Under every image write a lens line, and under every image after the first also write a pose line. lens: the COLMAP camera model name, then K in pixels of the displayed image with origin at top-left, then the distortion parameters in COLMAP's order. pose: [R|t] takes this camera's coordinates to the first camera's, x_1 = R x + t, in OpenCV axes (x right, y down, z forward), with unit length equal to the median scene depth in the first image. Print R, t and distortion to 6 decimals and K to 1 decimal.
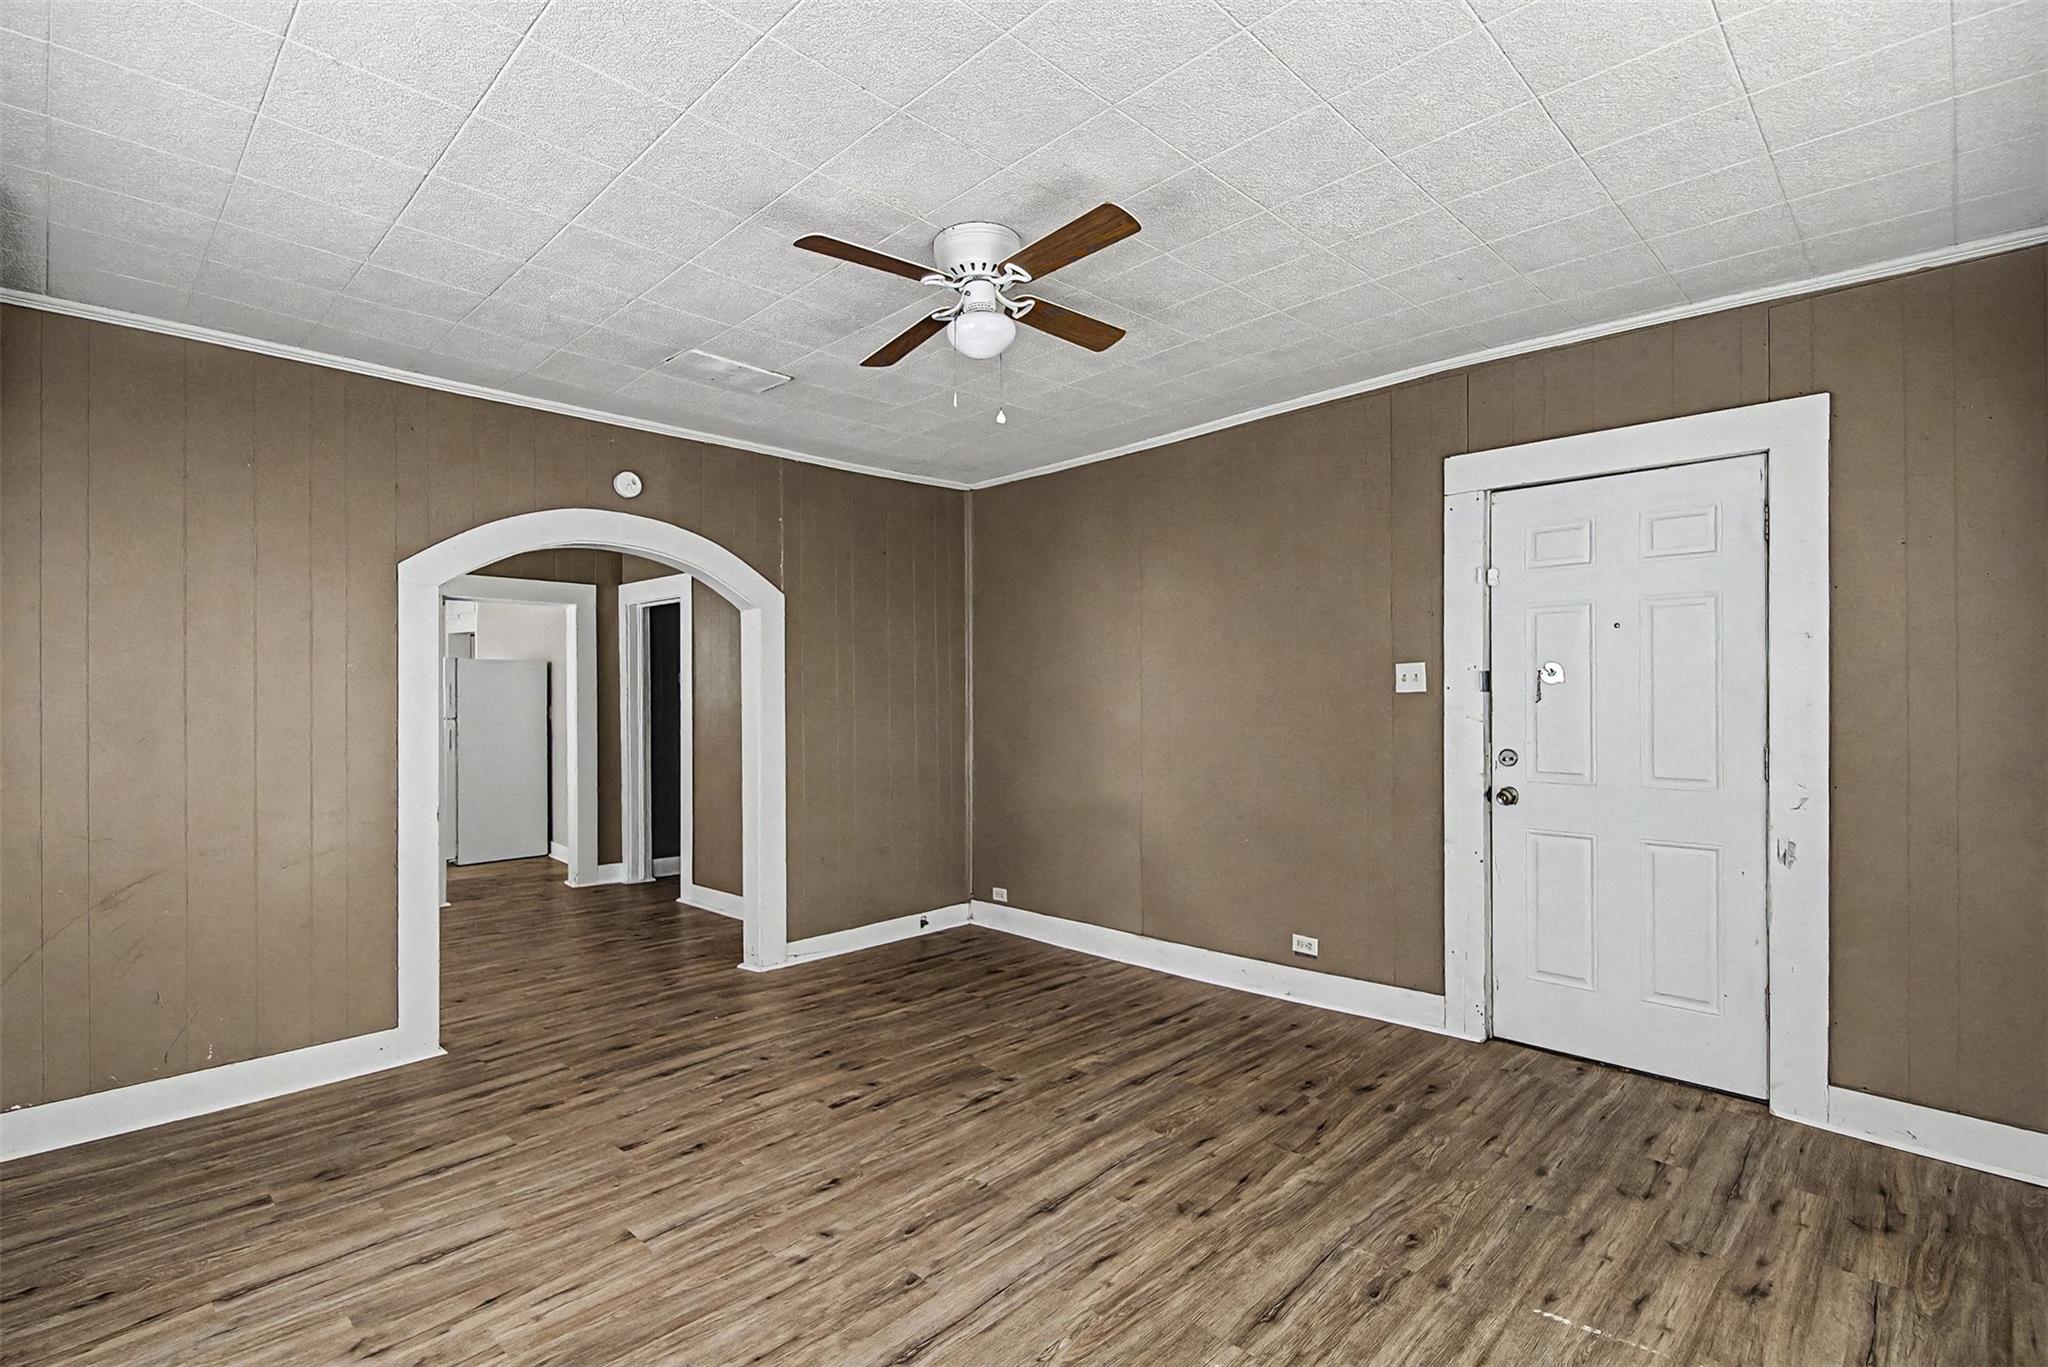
lens RADIAL K [[941.7, 0, 1017.3], [0, 941.7, 683.0], [0, 0, 1]] dist [0.000086, -0.001881]
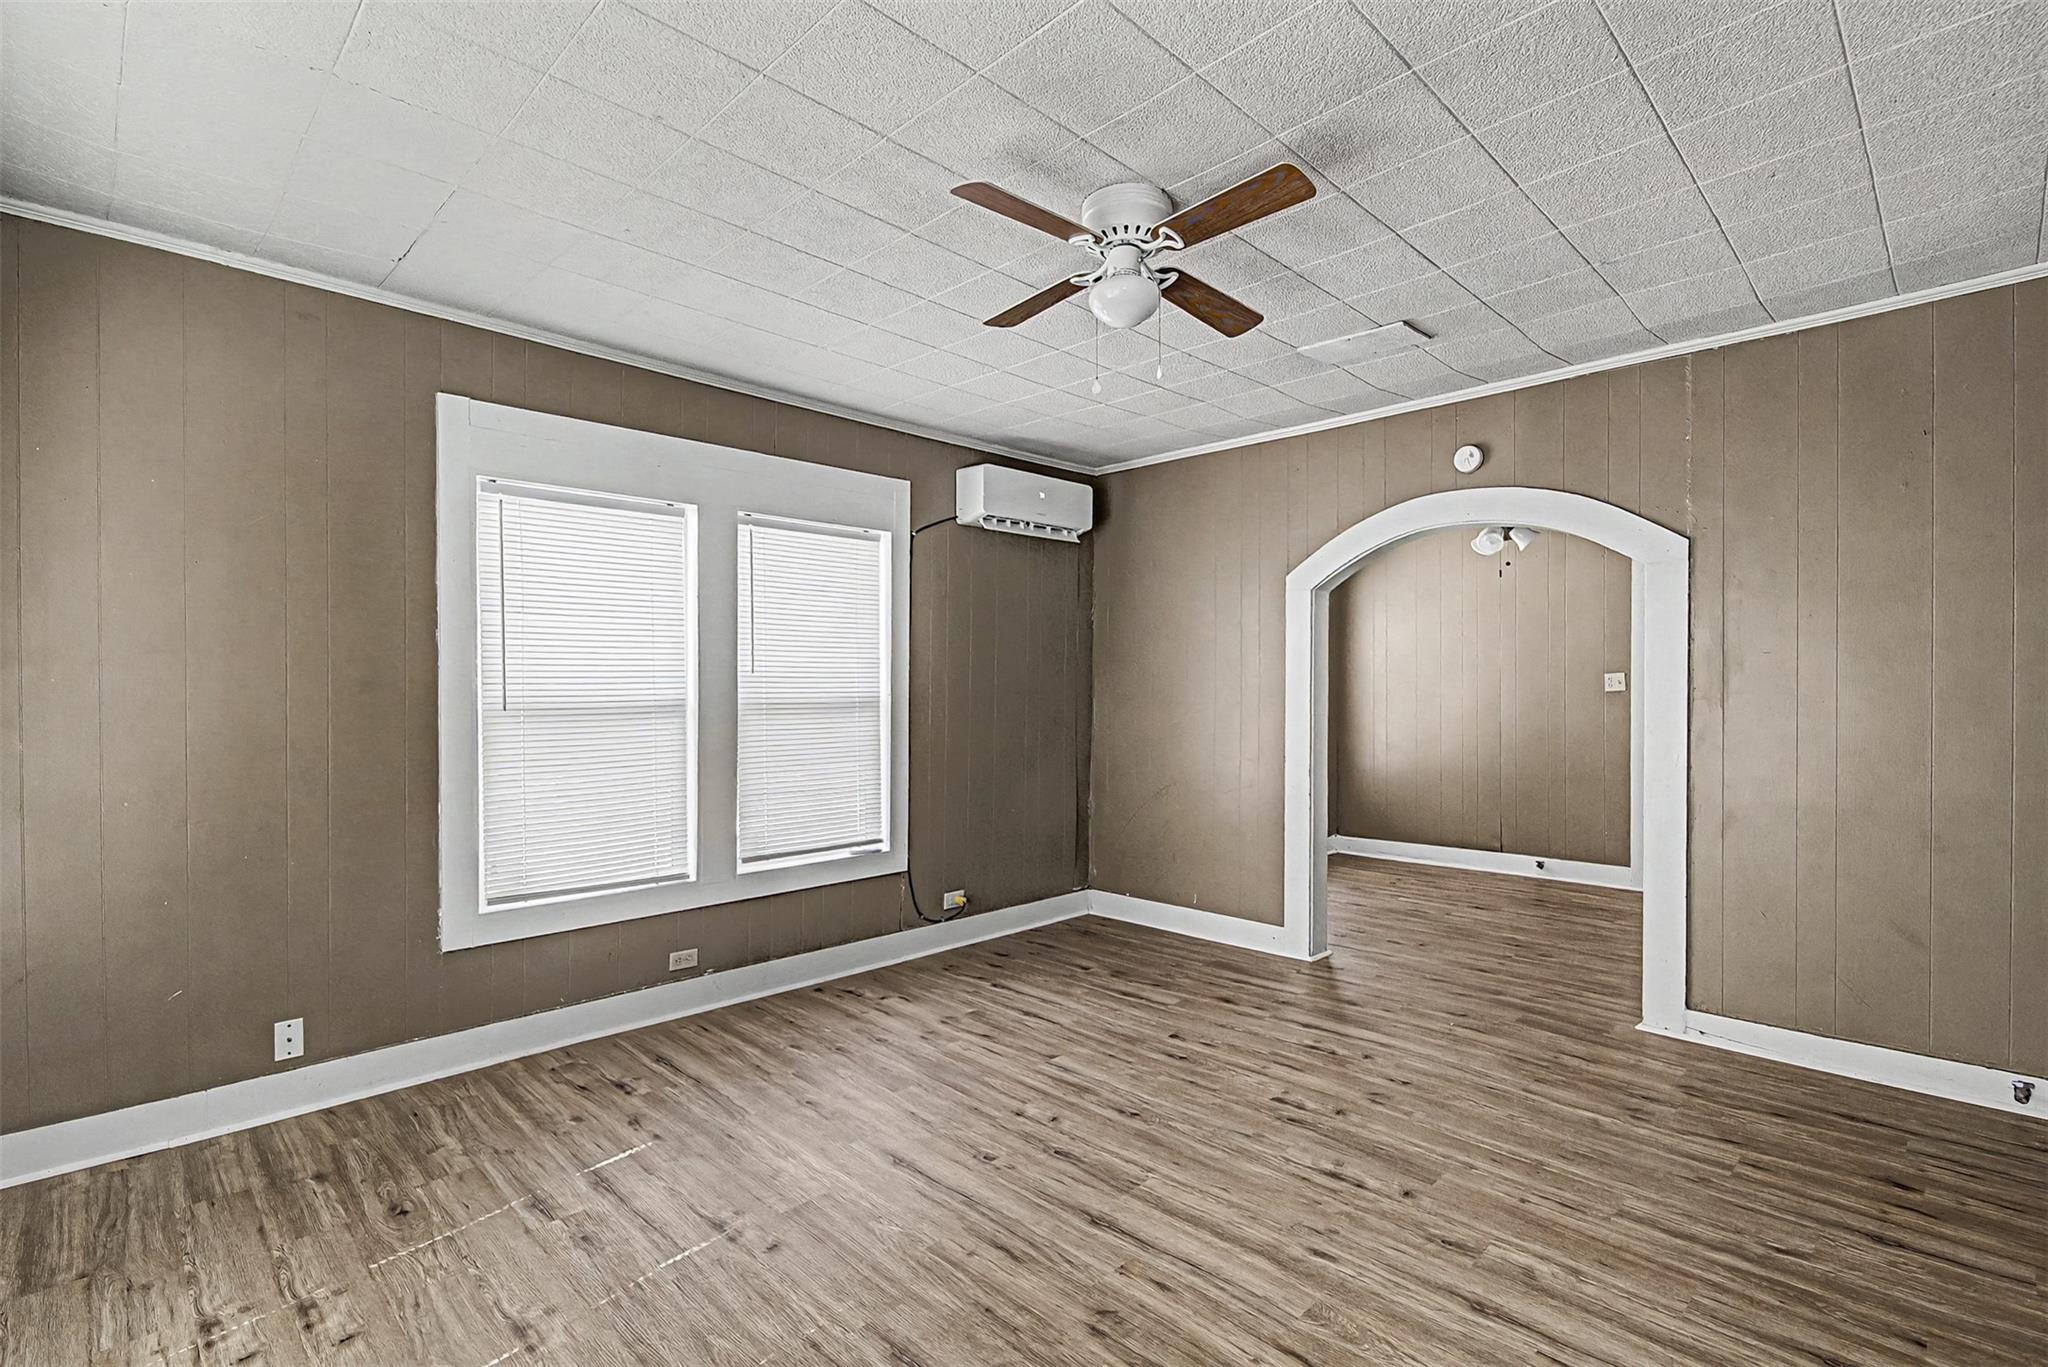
lens RADIAL K [[941.7, 0, 1020.8], [0, 941.7, 693.3], [0, 0, 1]] dist [0.000086, -0.001881]
pose [[-0.006683, 0.017782, -0.999820, 0.725889], [0.015003, 0.999731, 0.017680, 0.007419], [0.999865, -0.014882, -0.006948, 0.700550]]
